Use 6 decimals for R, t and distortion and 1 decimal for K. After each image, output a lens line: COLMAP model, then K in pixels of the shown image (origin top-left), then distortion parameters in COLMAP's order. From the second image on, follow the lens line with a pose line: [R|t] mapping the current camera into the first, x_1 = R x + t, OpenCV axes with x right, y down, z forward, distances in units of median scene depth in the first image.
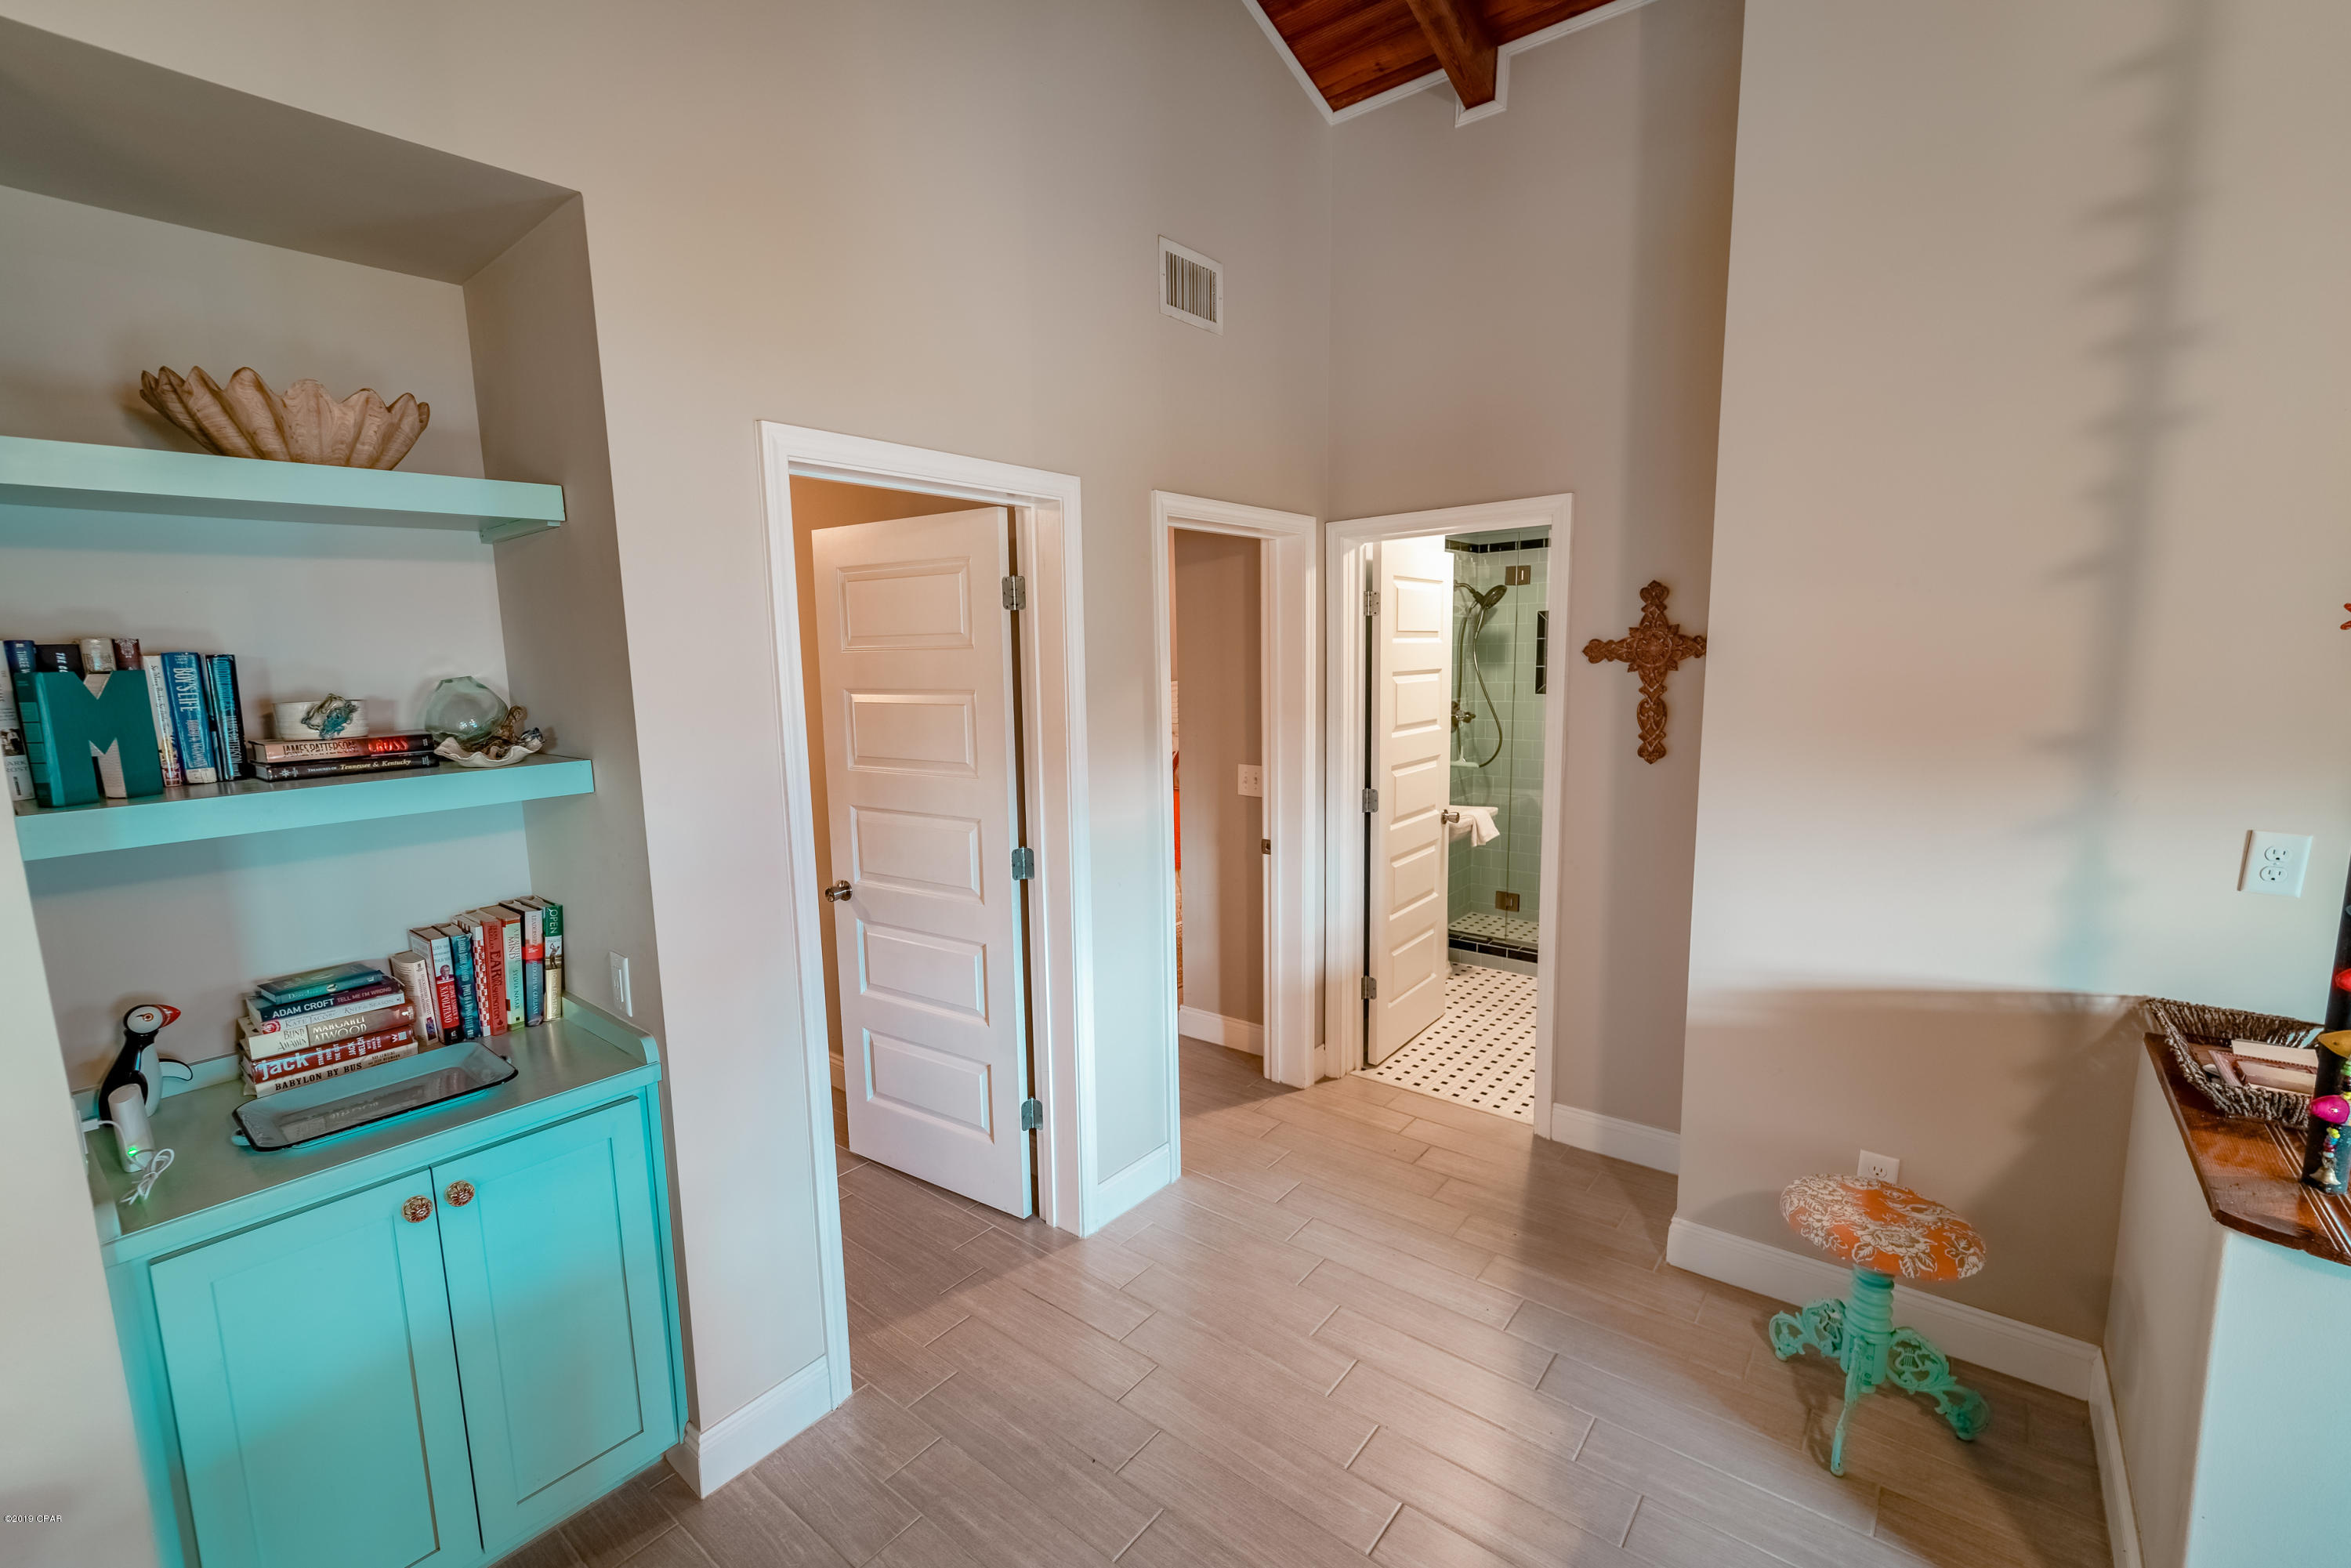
lens RADIAL K [[1000.5, 0, 1138.4], [0, 1000.5, 798.7], [0, 0, 1]] dist [0.000315, 0.000100]
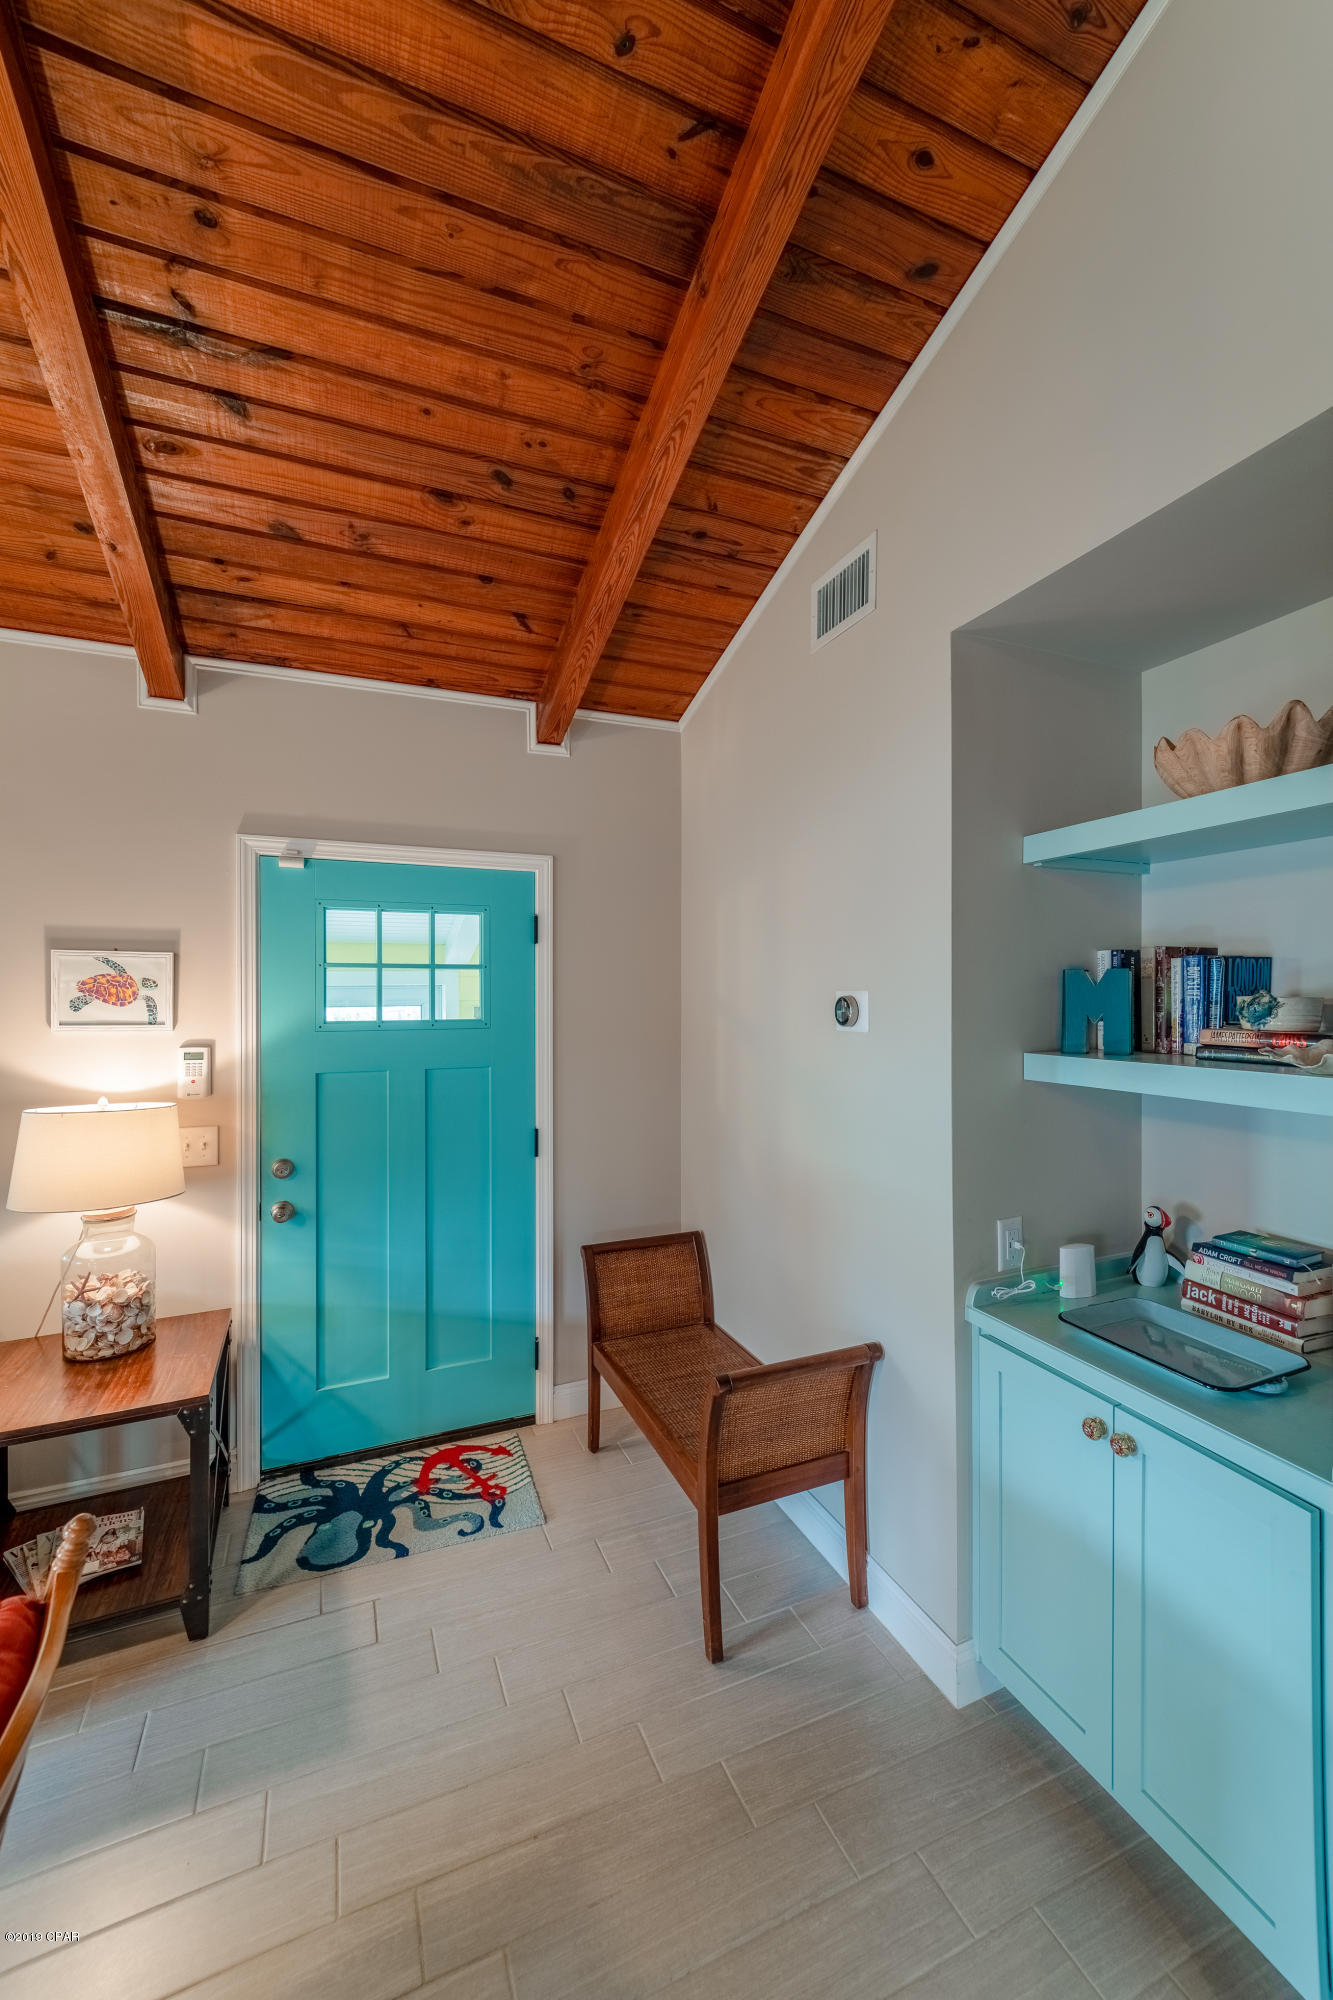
lens RADIAL K [[804.3, 0, 670.7], [0, 804.3, 996.4], [0, 0, 1]] dist [0.014880, -0.007526]
pose [[-0.455157, 0.031433, -0.889856, 0.251763], [-0.117784, 0.988469, 0.095163, -0.090579], [0.882586, 0.148125, -0.446207, 0.696950]]
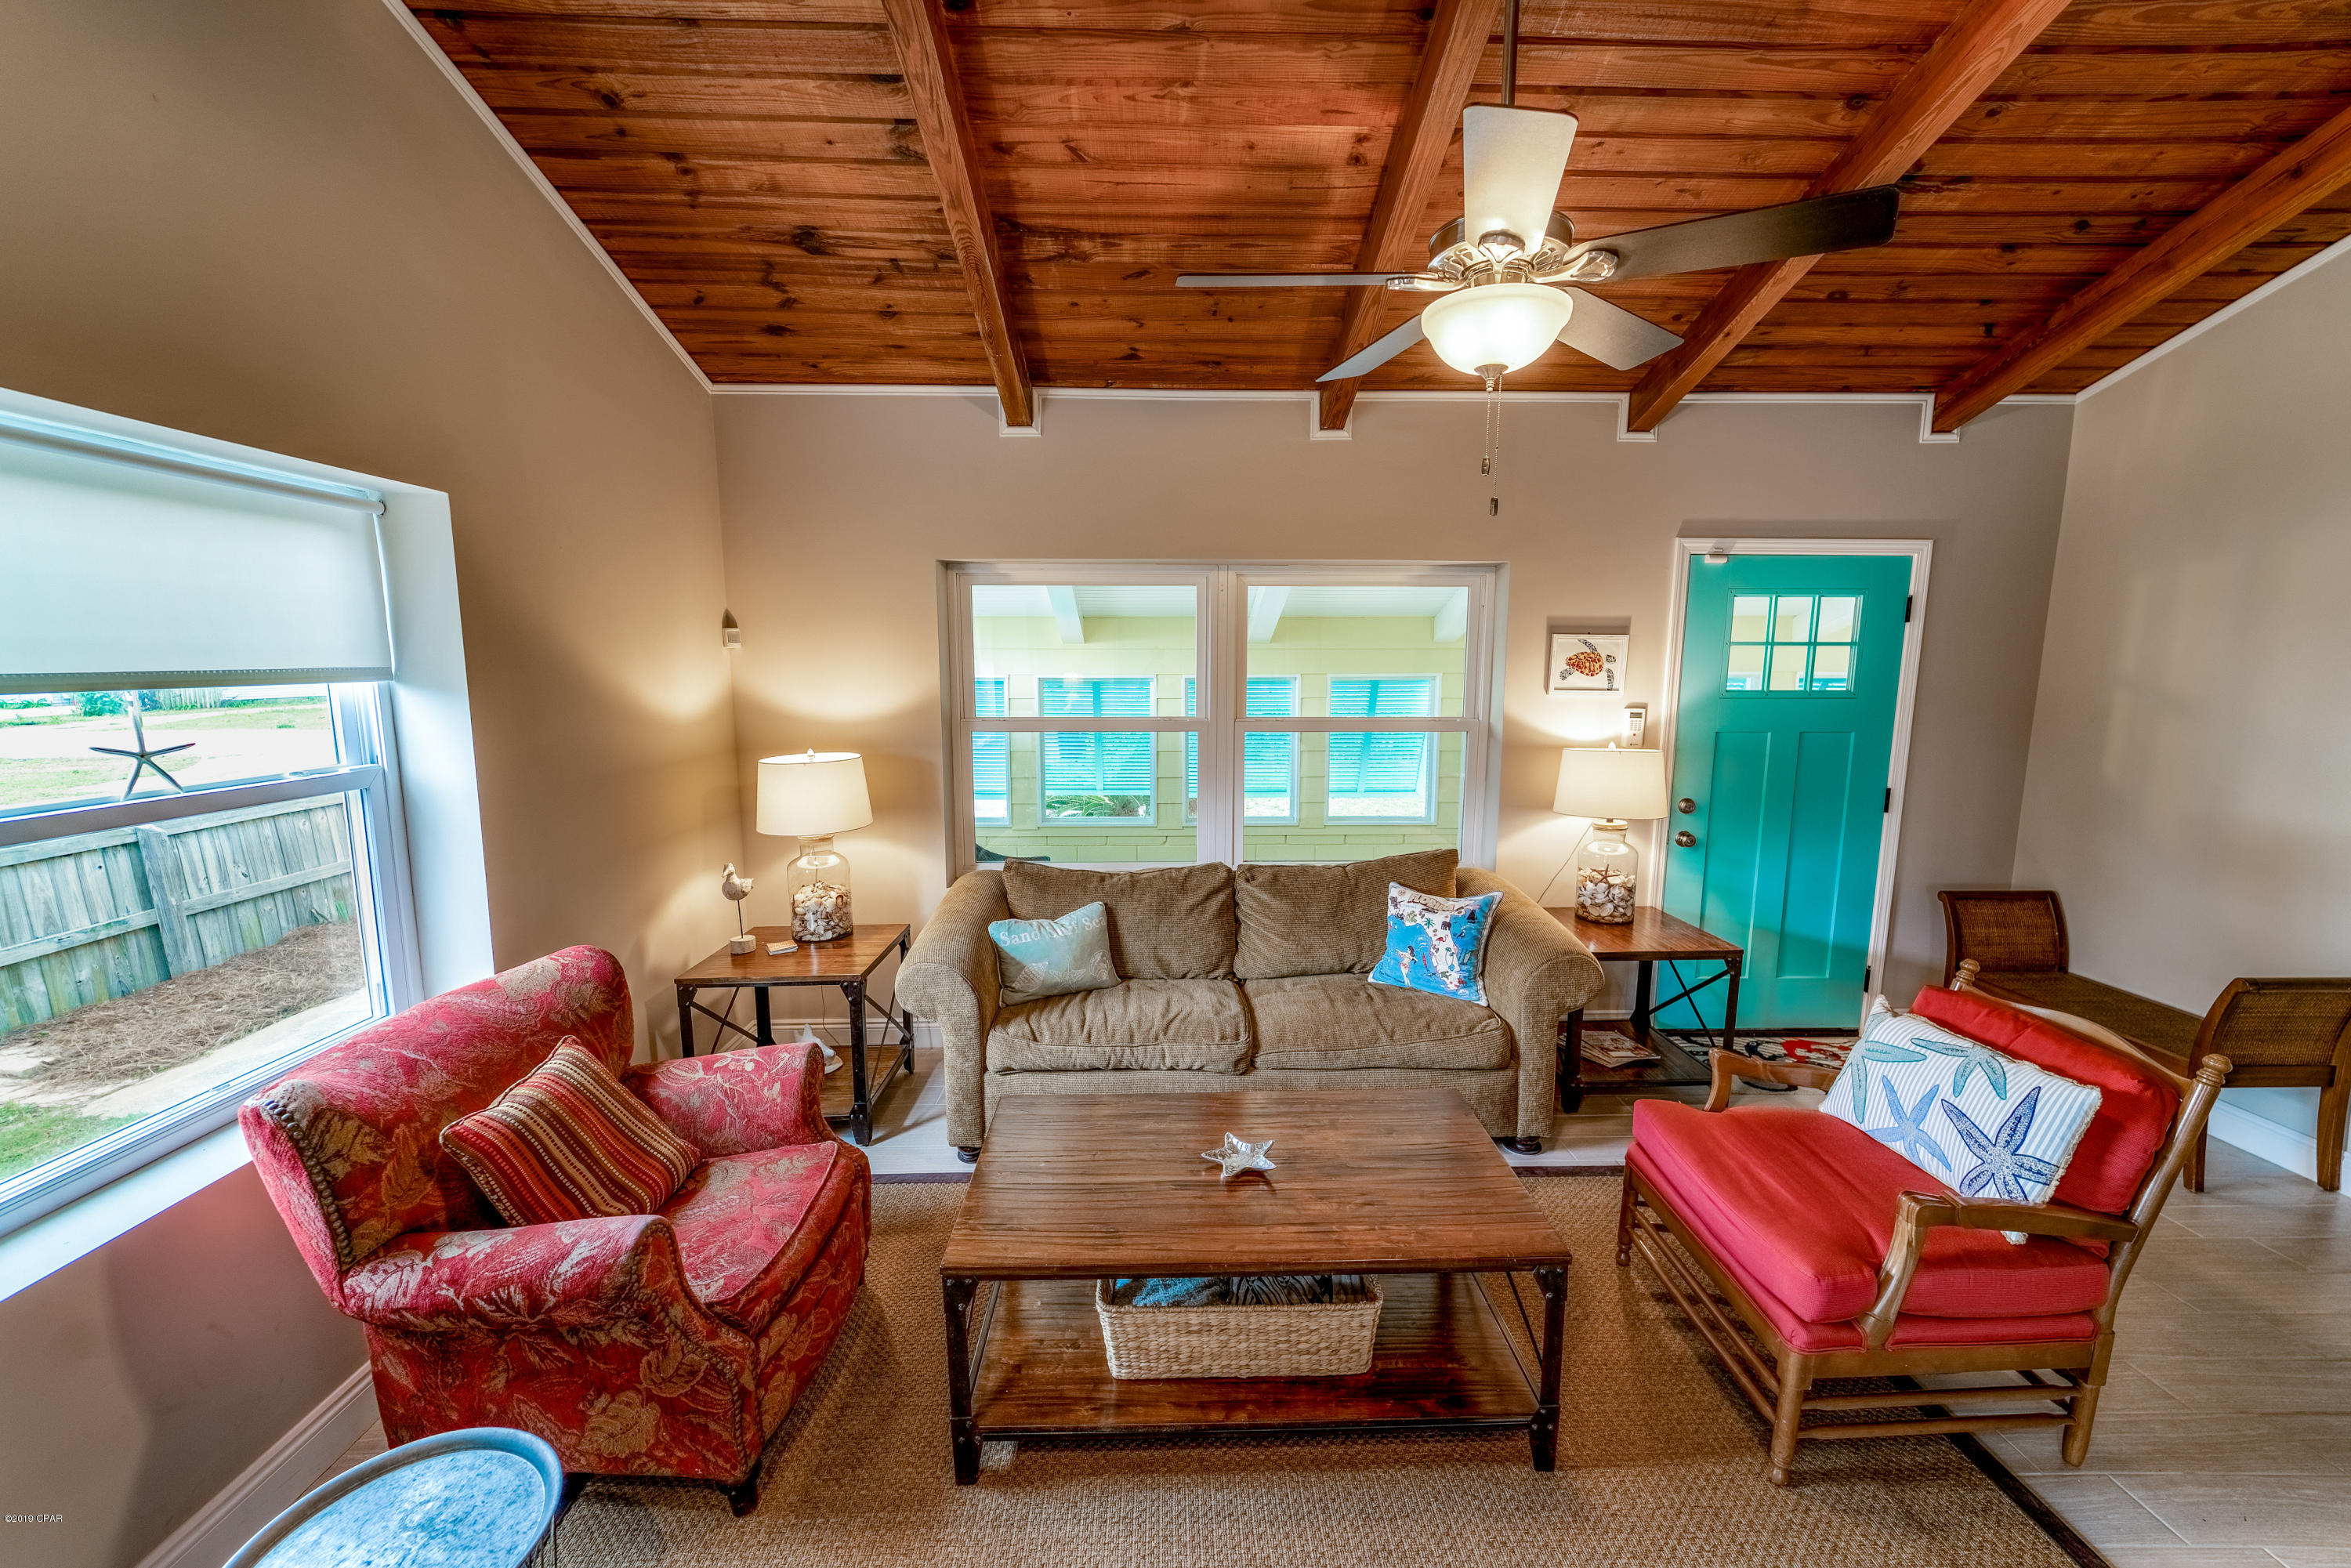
lens RADIAL K [[937.8, 0, 1180.2], [0, 937.8, 795.3], [0, 0, 1]] dist [0.001847, 0.000086]
pose [[-0.751316, 0.119164, -0.649095, 1.390964], [-0.080173, 0.959797, 0.269003, -0.074369], [0.655054, 0.254147, -0.711557, 0.297774]]
